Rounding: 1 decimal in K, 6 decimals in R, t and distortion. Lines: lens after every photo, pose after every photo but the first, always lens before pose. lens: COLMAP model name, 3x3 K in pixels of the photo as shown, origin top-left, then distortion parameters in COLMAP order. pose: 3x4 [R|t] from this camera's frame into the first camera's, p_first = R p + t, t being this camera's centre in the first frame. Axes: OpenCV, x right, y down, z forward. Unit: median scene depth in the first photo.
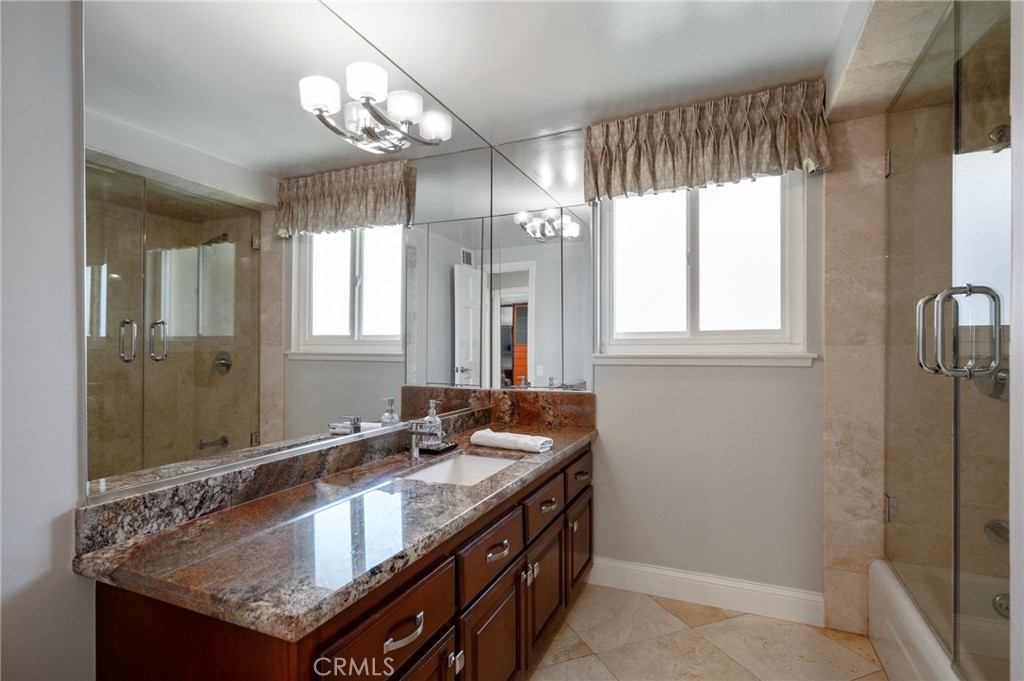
lens RADIAL K [[462.4, 0, 513.7], [0, 462.4, 344.7], [0, 0, 1]] dist [0.000889, -0.000241]
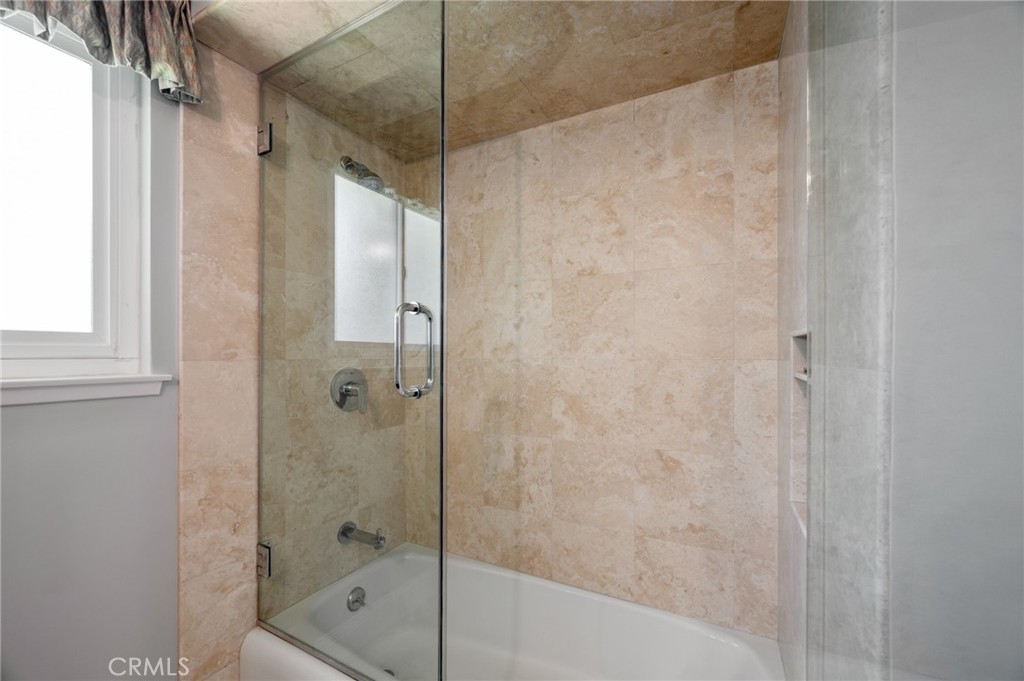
lens RADIAL K [[405.5, 0, 508.3], [0, 405.5, 354.1], [0, 0, 1]] dist [0.001500, -0.000070]
pose [[0.059900, -0.000408, 0.998204, 0.116277], [-0.010492, 0.999944, 0.001038, -0.015011], [-0.998149, -0.010535, 0.059892, 0.507319]]
